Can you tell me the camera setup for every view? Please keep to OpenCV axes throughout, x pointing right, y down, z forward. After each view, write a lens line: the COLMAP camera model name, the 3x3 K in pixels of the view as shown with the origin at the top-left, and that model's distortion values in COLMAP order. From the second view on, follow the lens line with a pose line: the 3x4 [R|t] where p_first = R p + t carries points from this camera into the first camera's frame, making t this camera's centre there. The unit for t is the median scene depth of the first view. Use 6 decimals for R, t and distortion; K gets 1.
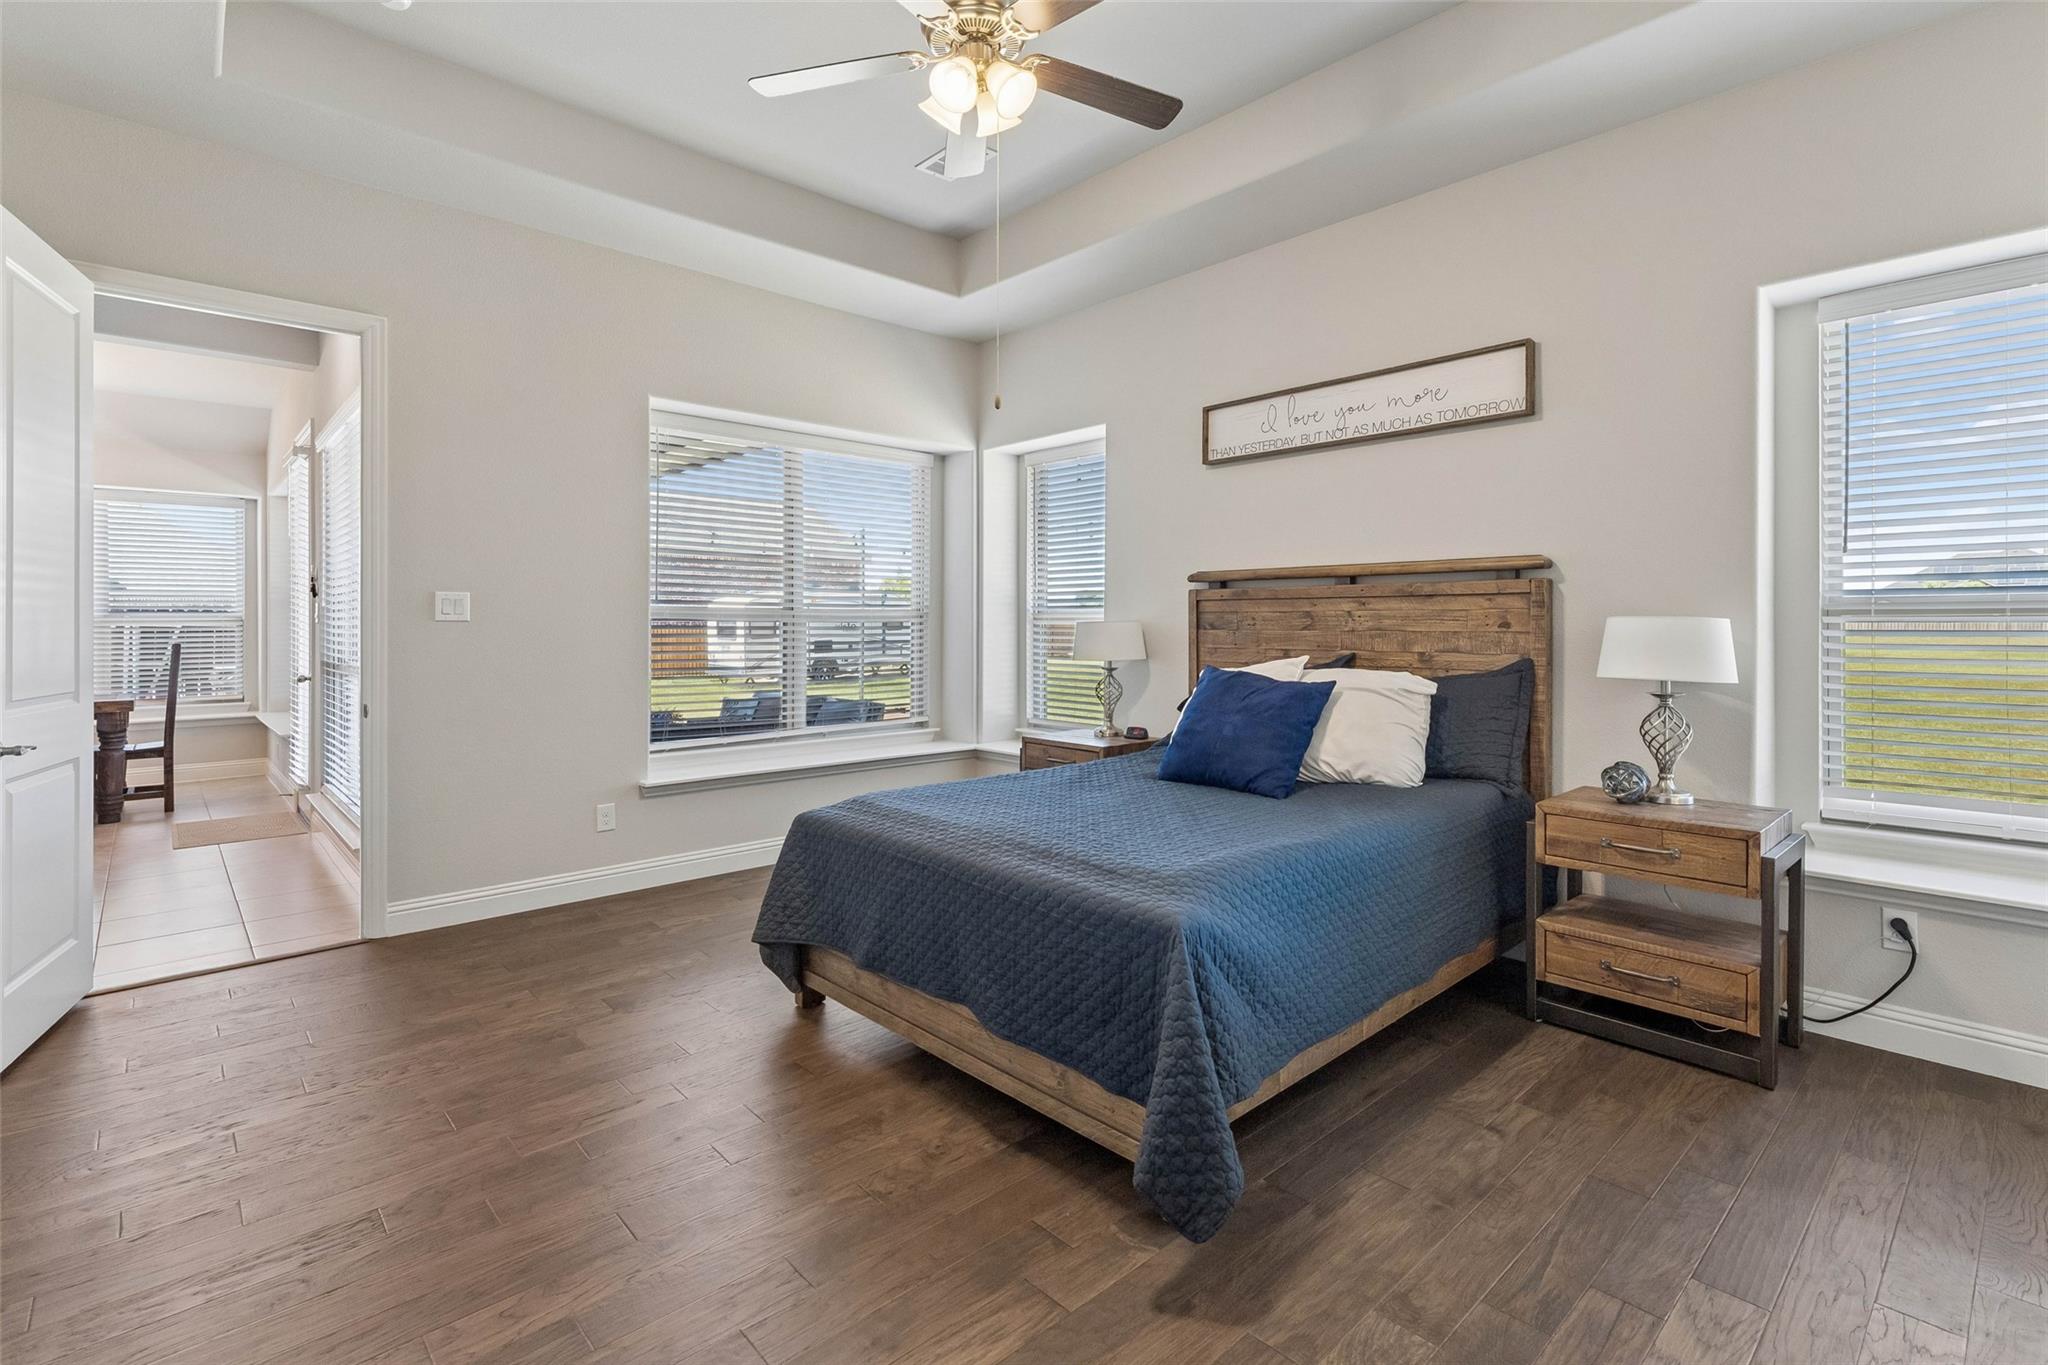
lens RADIAL K [[924.0, 0, 1033.8], [0, 924.0, 620.7], [0, 0, 1]] dist [0.014077, -0.000132]
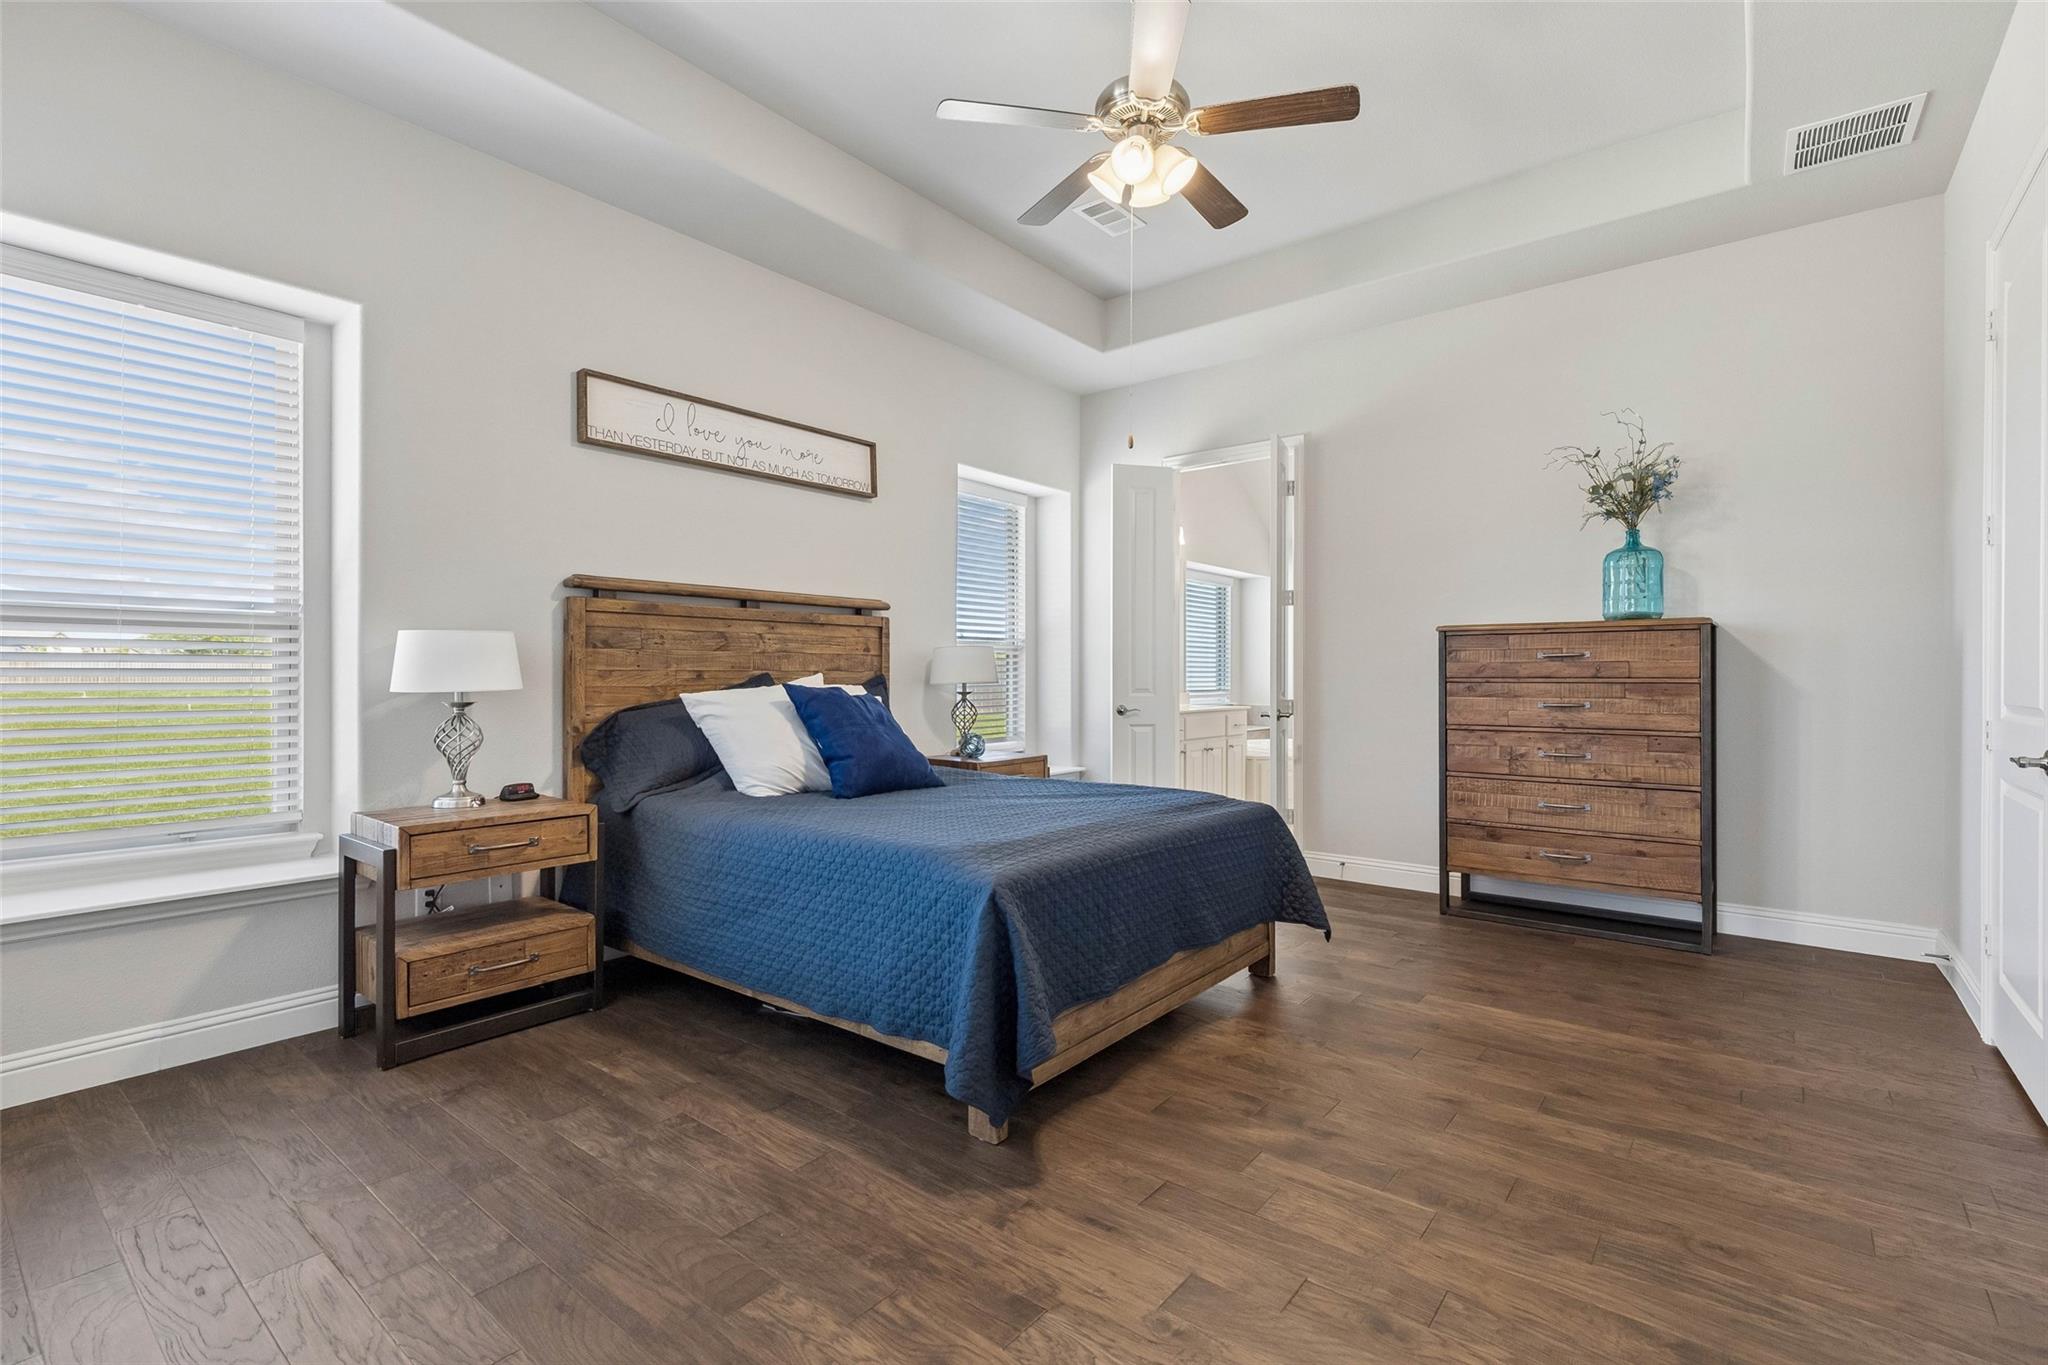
lens RADIAL K [[938.2, 0, 1024.0], [0, 938.2, 682.5], [0, 0, 1]] dist [0.002231, 0.000060]
pose [[-0.137204, -0.006106, 0.990524, -0.792095], [-0.003806, 0.999977, 0.005637, 0.039616], [-0.990535, -0.002997, -0.137224, 0.869978]]
